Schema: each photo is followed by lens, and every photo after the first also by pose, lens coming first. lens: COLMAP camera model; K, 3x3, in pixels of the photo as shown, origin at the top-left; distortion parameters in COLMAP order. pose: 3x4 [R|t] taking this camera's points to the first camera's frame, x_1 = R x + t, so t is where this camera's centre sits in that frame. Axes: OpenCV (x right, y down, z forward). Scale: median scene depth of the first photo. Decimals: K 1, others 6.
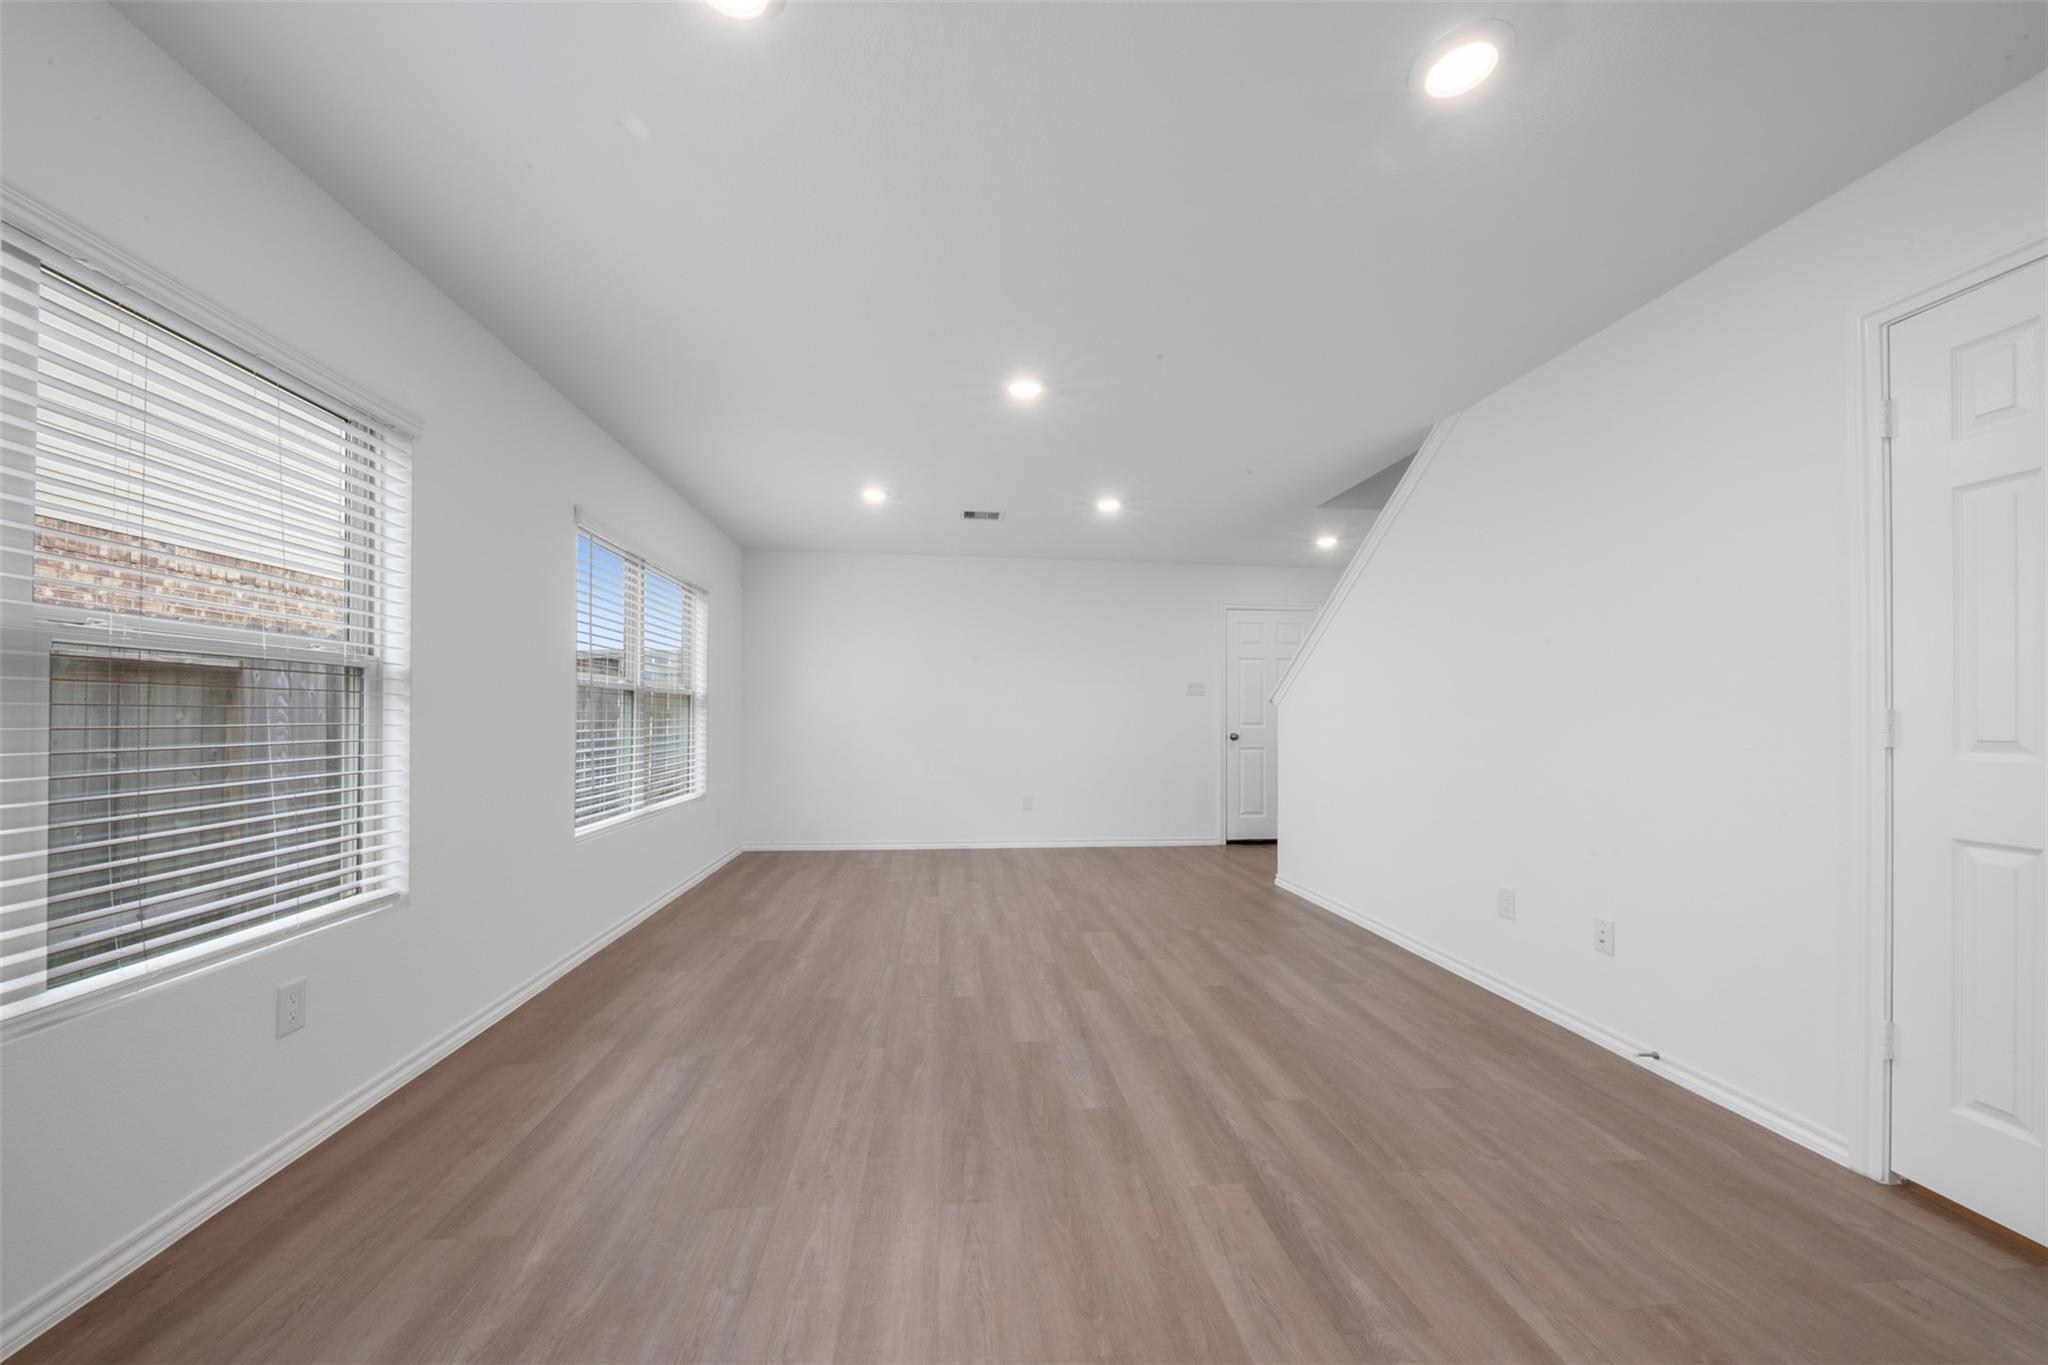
lens RADIAL K [[732.3, 0, 1027.3], [0, 732.3, 721.8], [0, 0, 1]] dist [0.000711, -0.000072]
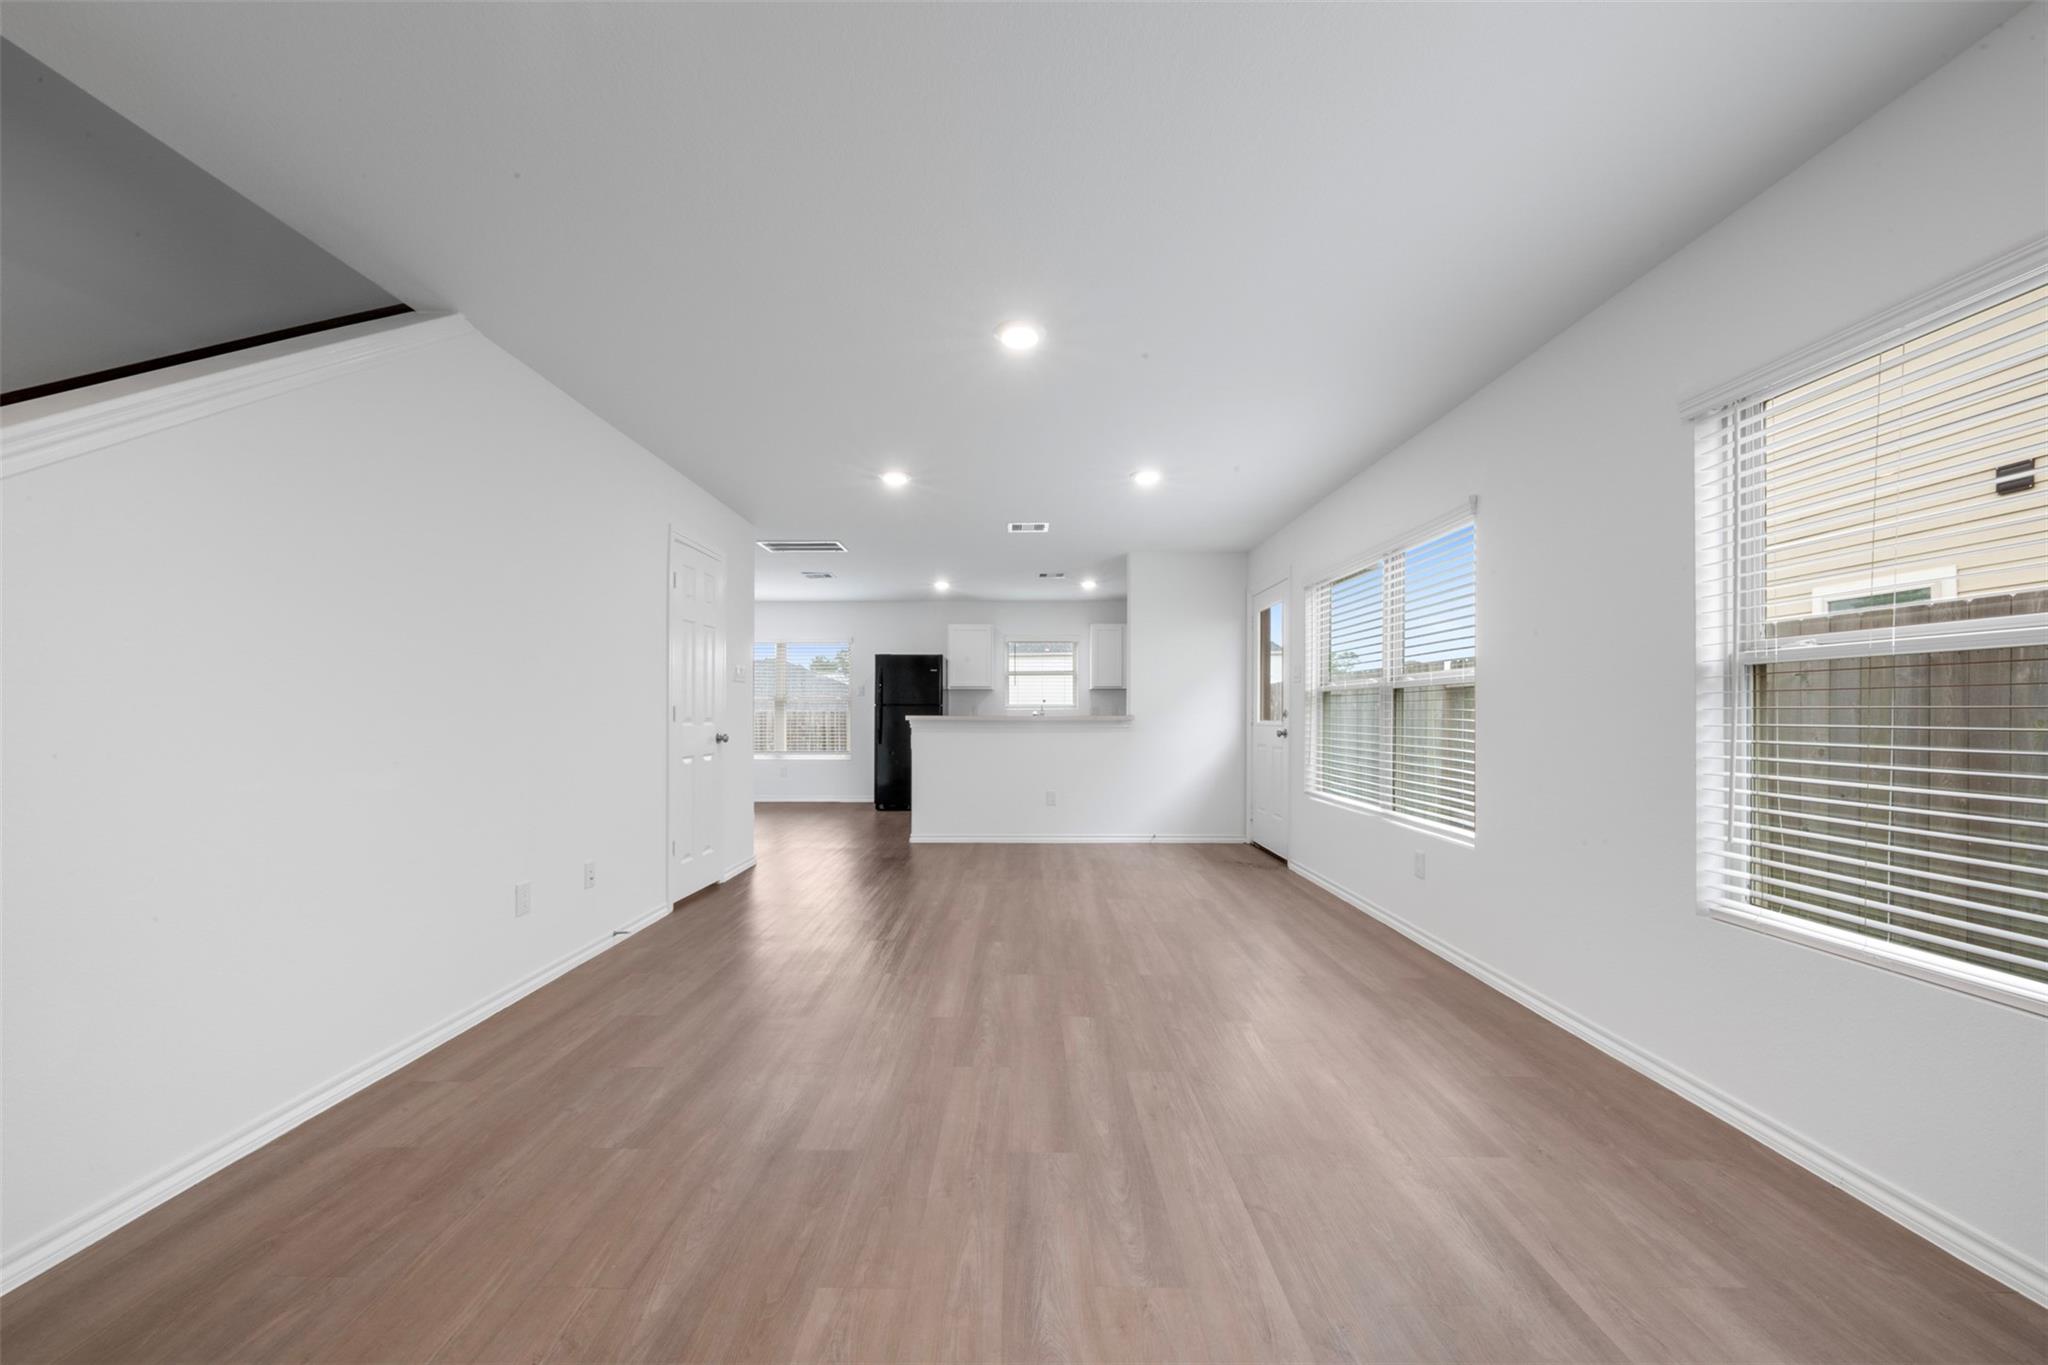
lens RADIAL K [[732.3, 0, 1027.3], [0, 732.3, 721.8], [0, 0, 1]] dist [0.000711, -0.000072]
pose [[-0.993878, -0.008220, 0.110176, -0.119044], [-0.006367, 0.999833, 0.017157, -0.009105], [-0.110299, 0.016350, -0.993764, 1.971418]]
